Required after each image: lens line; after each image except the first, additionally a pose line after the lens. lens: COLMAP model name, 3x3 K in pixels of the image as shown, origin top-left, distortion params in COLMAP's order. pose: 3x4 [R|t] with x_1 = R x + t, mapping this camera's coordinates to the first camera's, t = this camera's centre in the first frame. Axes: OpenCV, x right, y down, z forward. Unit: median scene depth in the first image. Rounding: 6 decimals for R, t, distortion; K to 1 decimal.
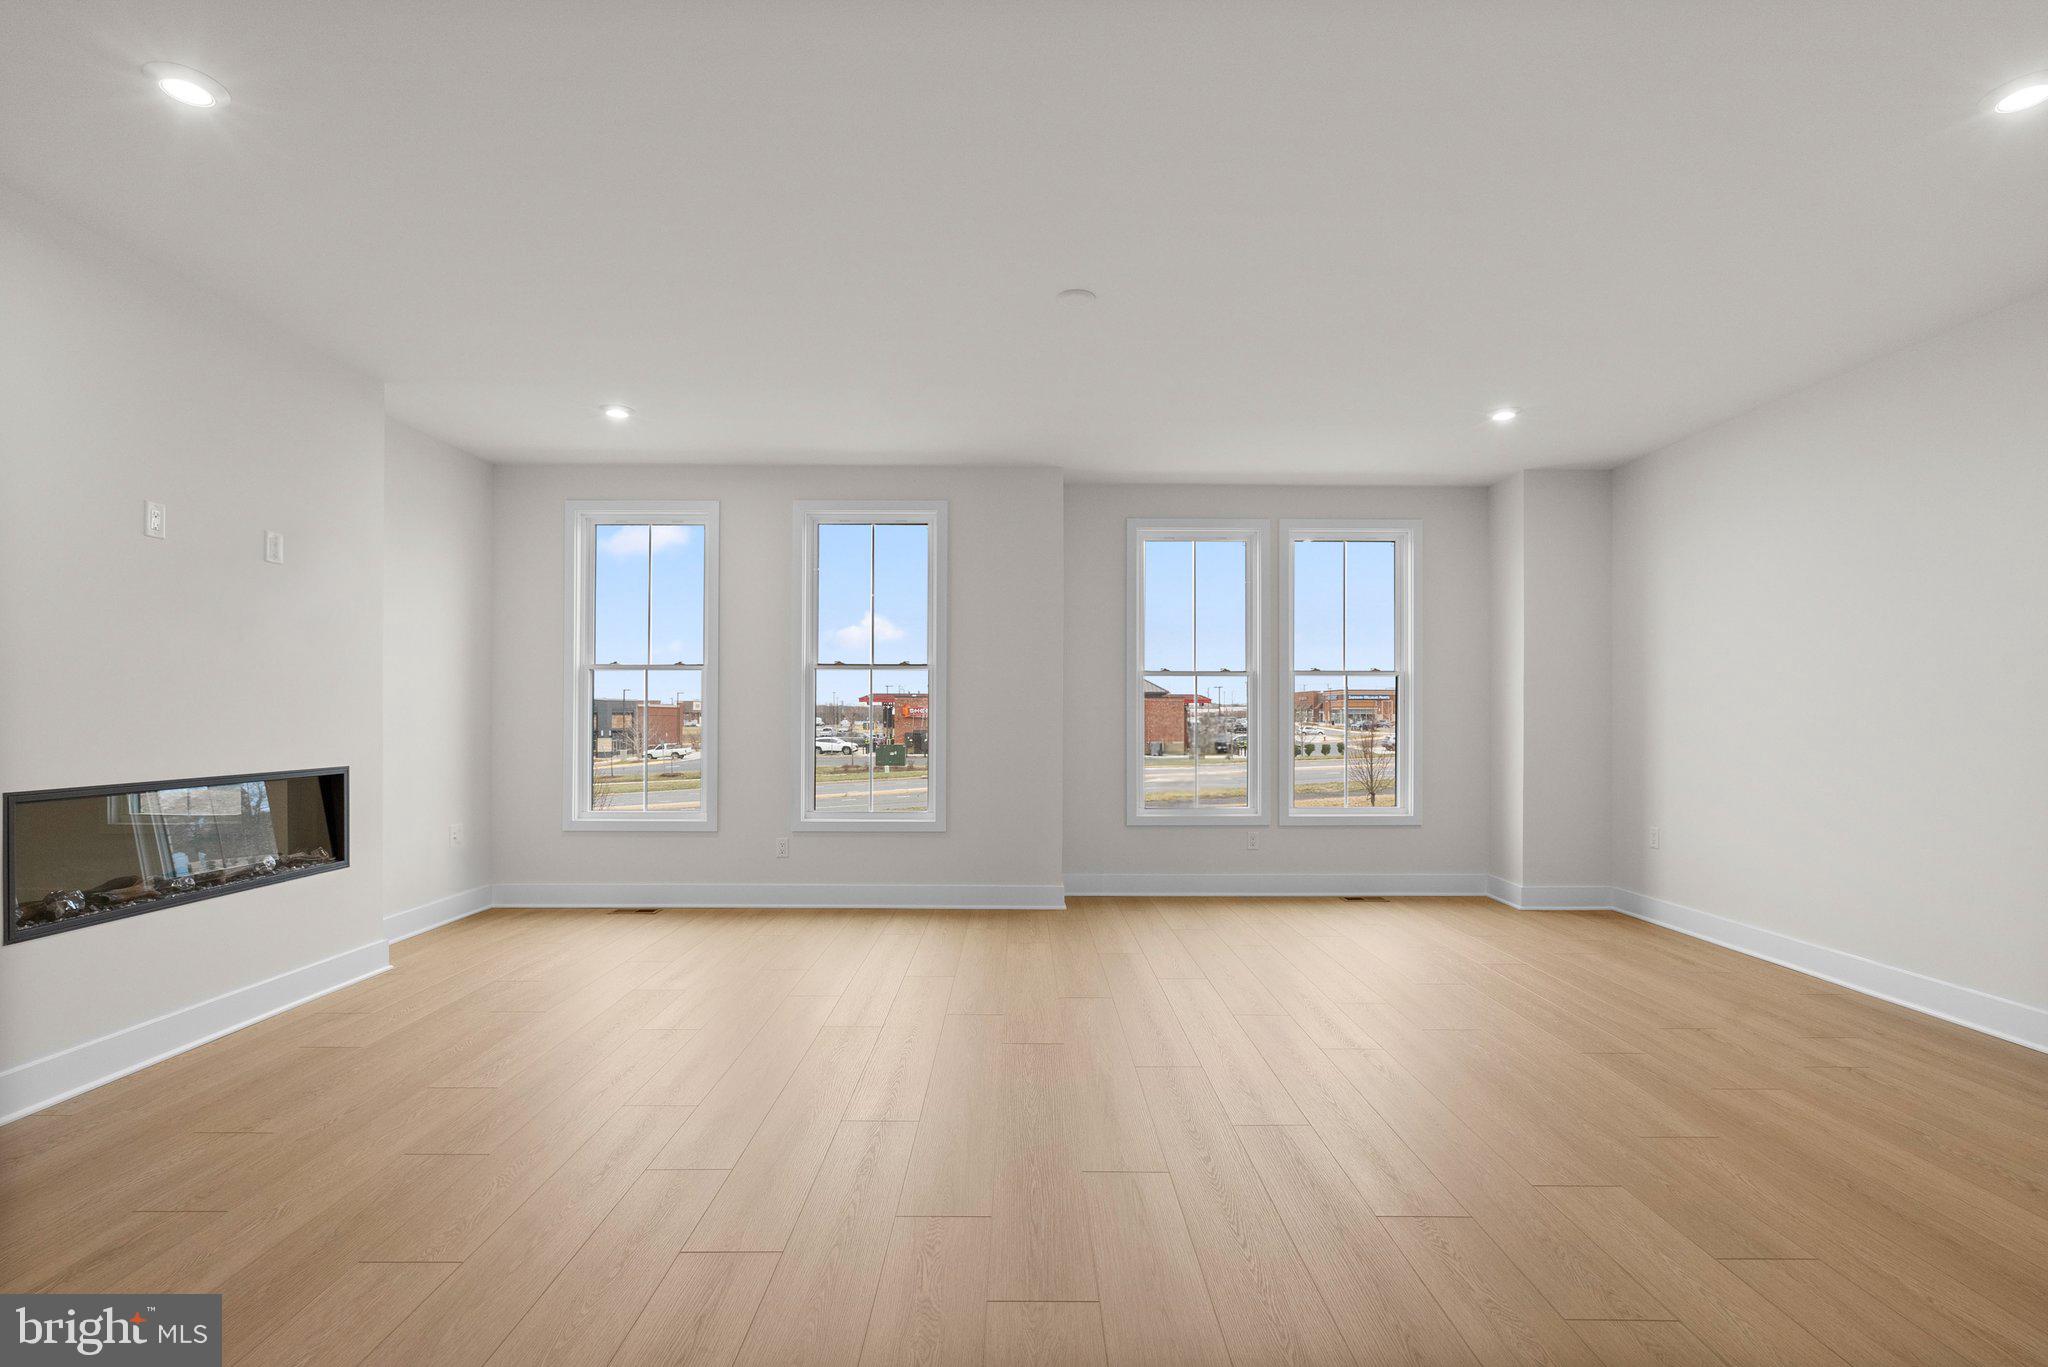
lens RADIAL K [[948.4, 0, 1015.0], [0, 948.4, 697.7], [0, 0, 1]] dist [-0.000302, 0.001079]
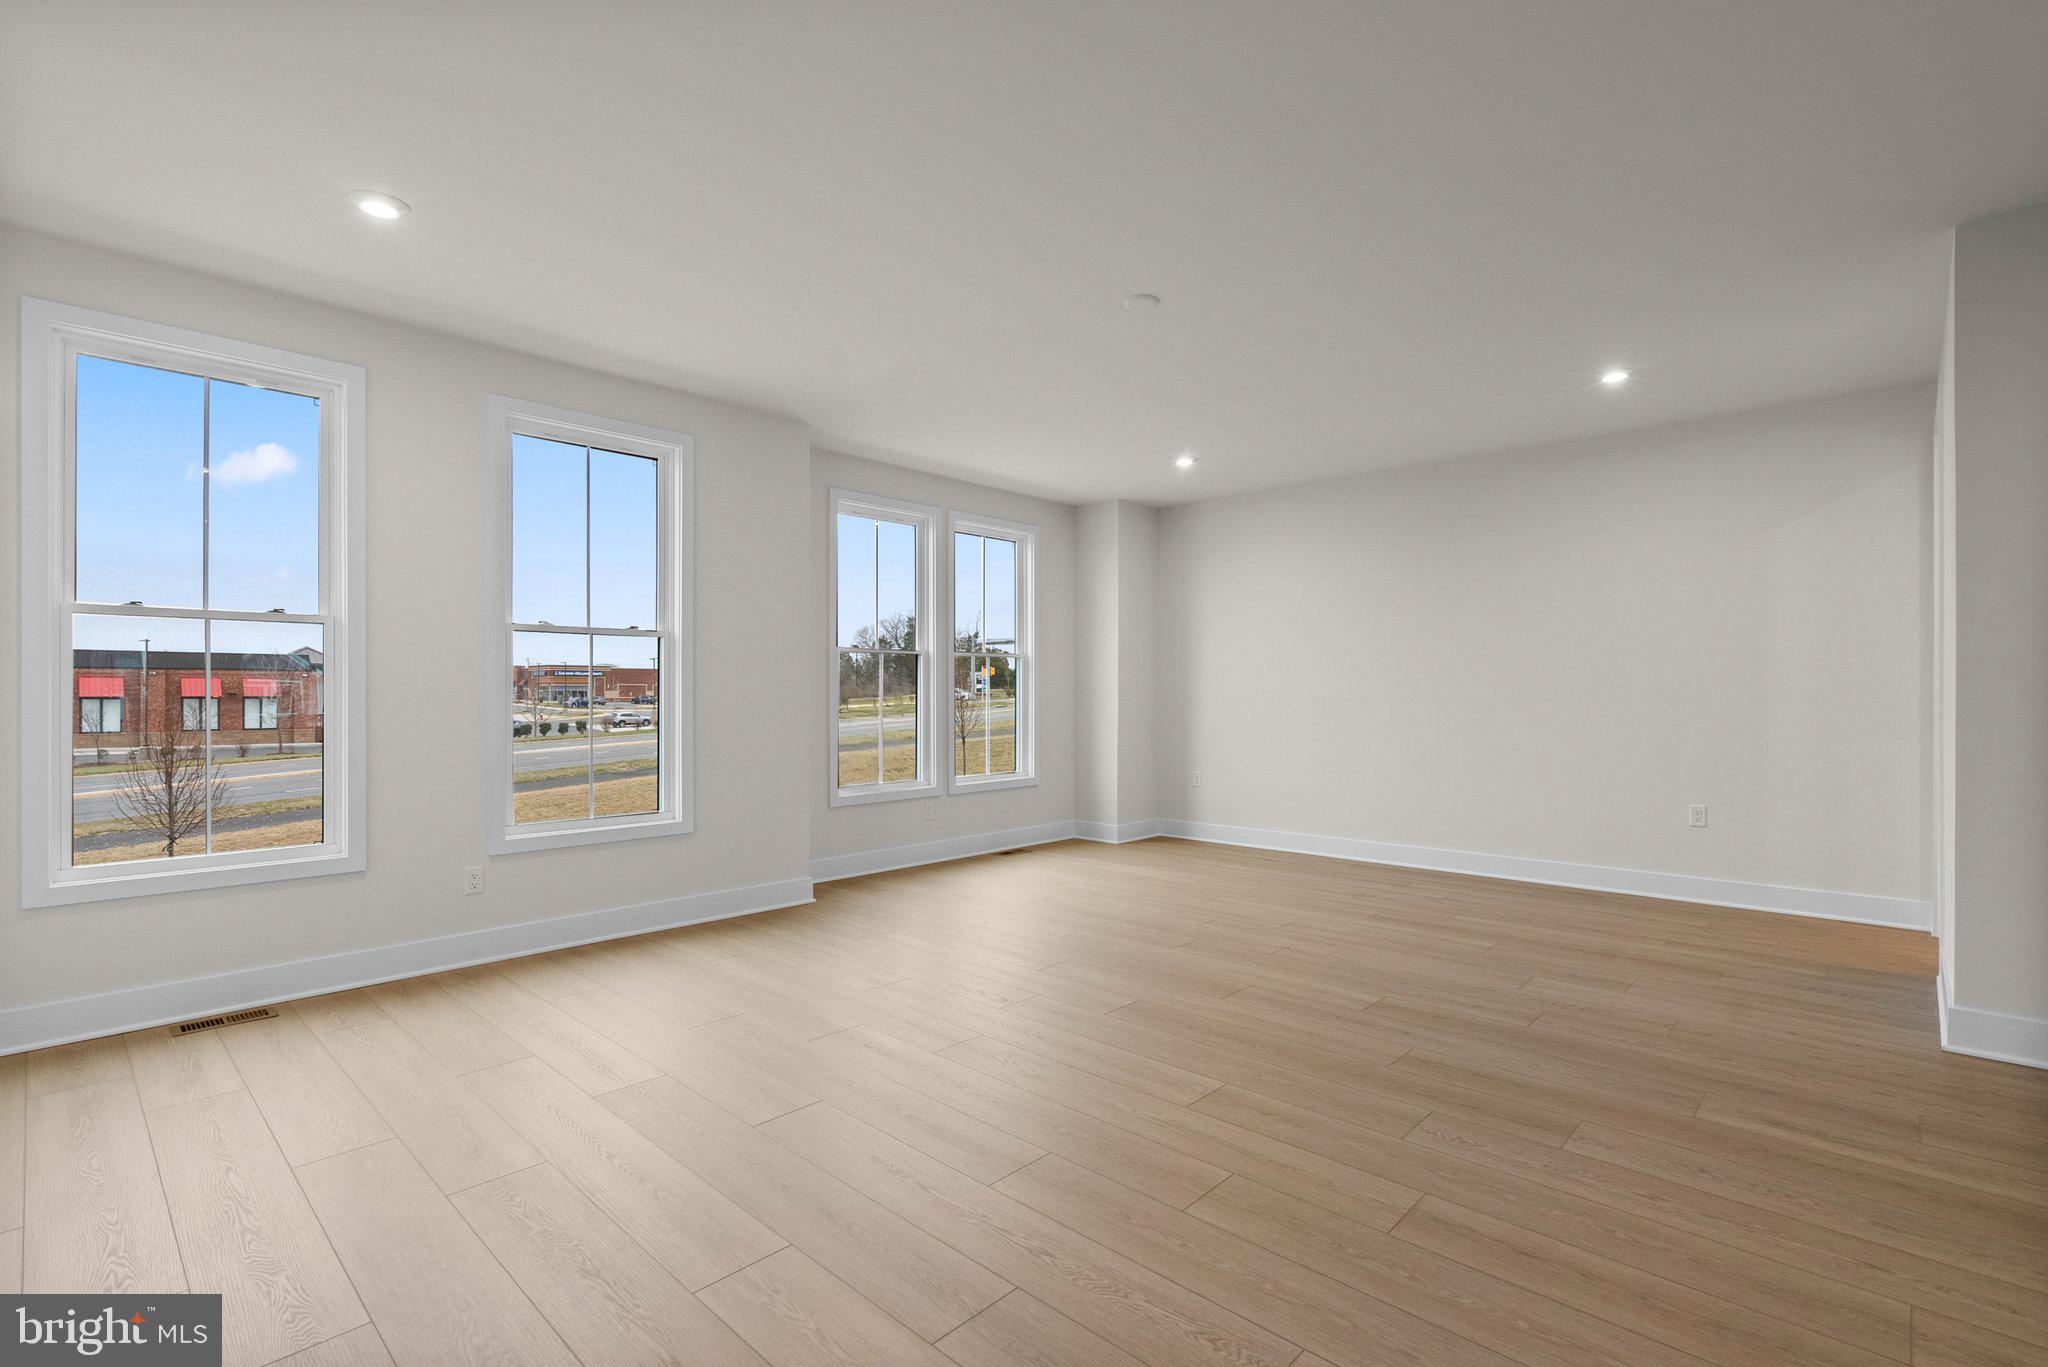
lens RADIAL K [[948.4, 0, 1028.2], [0, 948.4, 693.4], [0, 0, 1]] dist [-0.000302, 0.001079]
pose [[0.685924, -0.004129, 0.727661, -0.447903], [-0.010633, 0.999820, 0.015696, 0.001827], [-0.727595, -0.018504, 0.685757, 0.199597]]
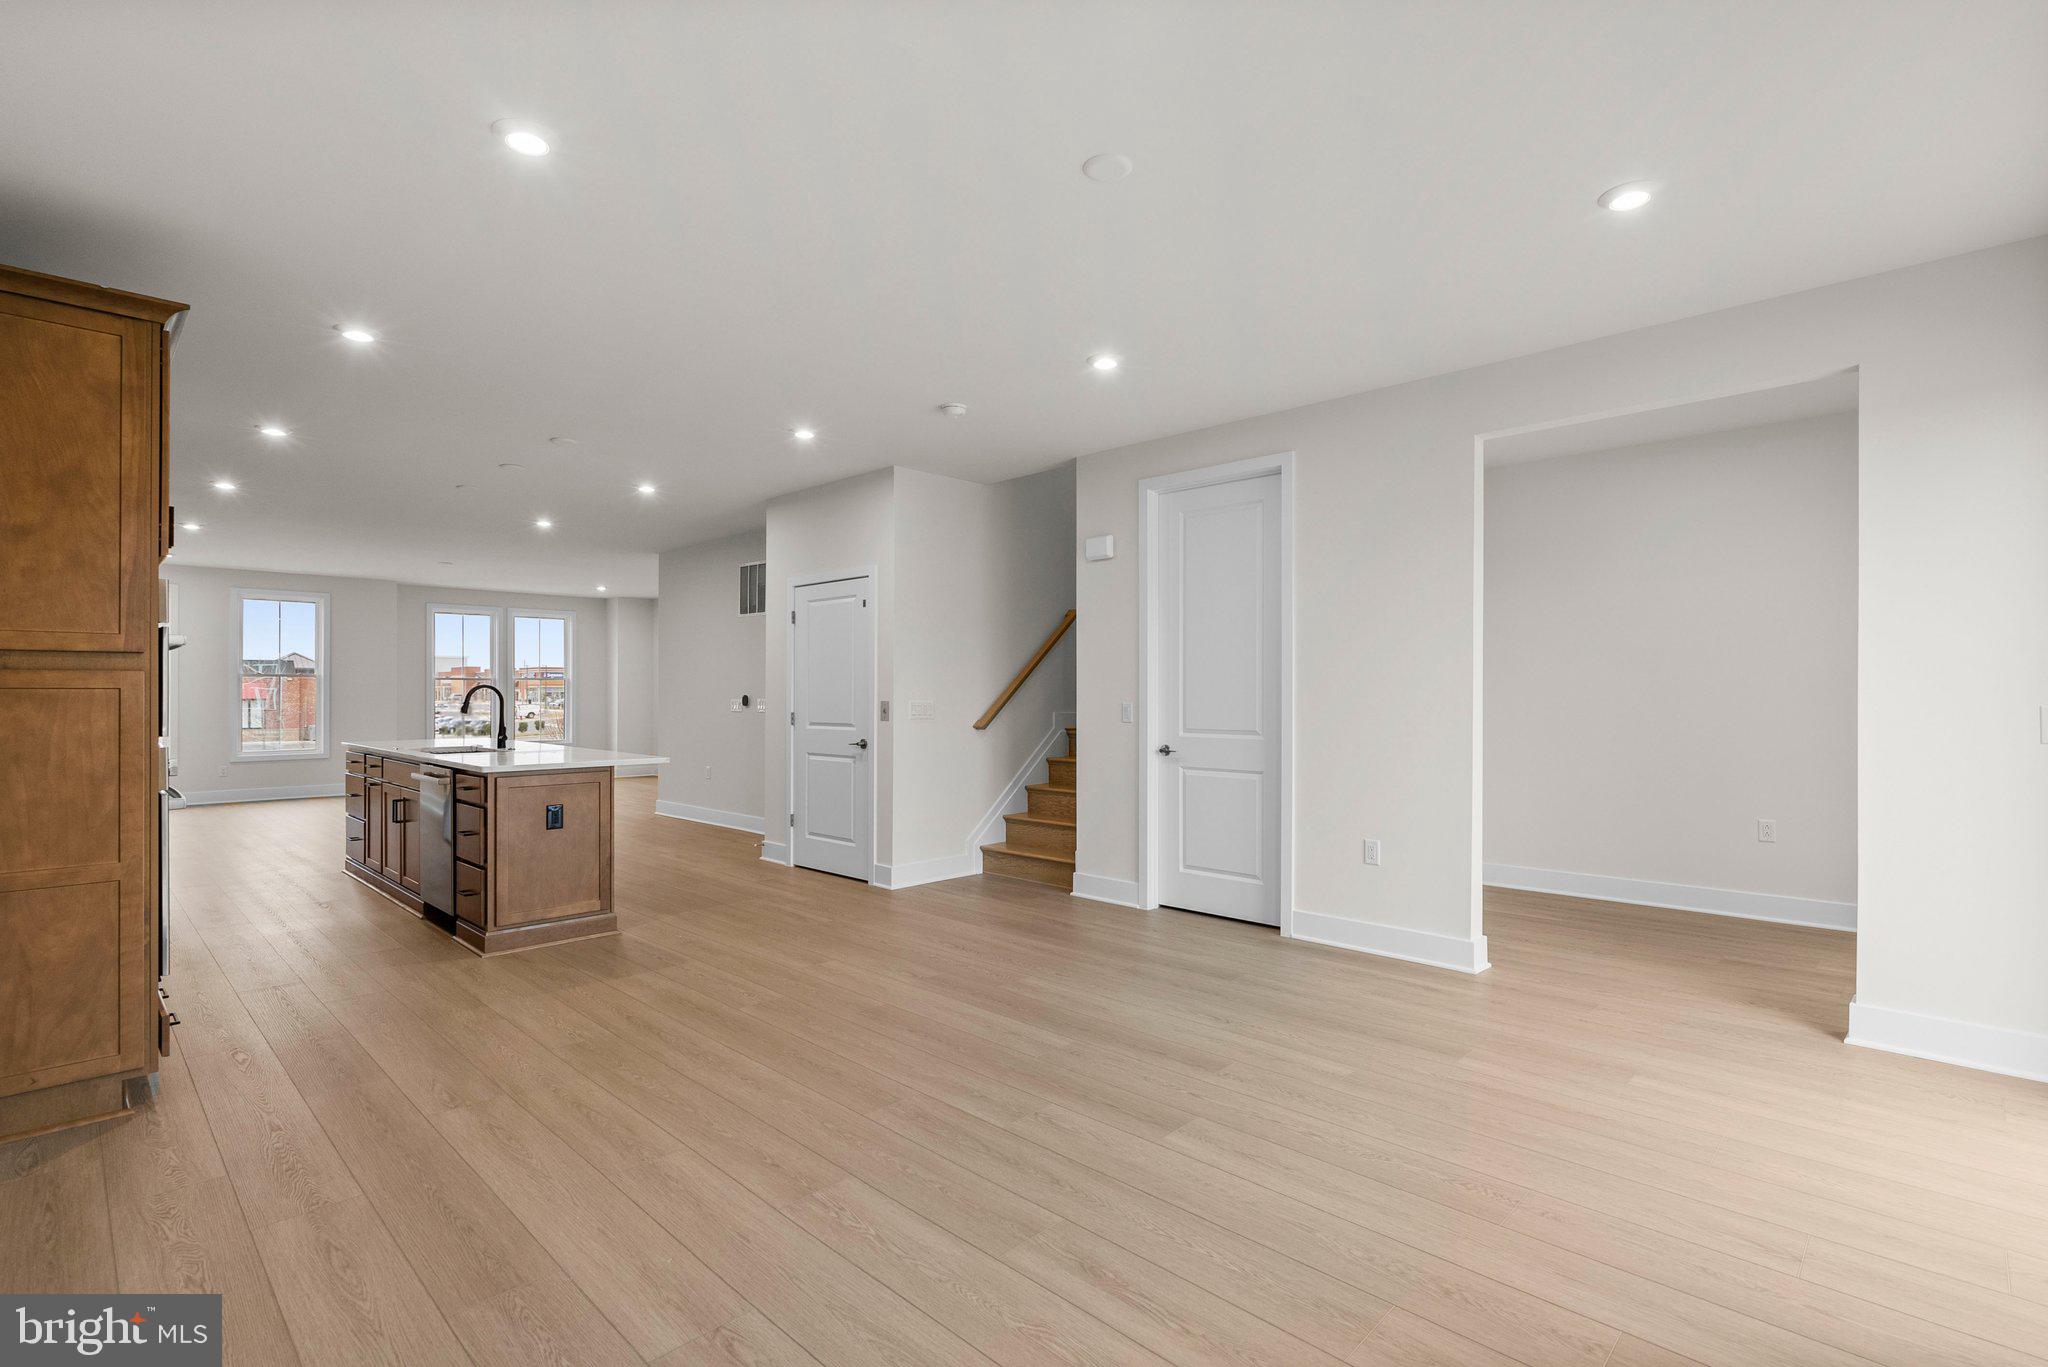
lens RADIAL K [[970.9, 0, 1012.4], [0, 970.9, 683.0], [0, 0, 1]] dist [0.014949, 0.000756]
pose [[0.709071, 0.004498, 0.705123, -0.476667], [-0.010207, 0.999940, 0.003886, -0.037719], [-0.705063, -0.009953, 0.709075, -1.399101]]
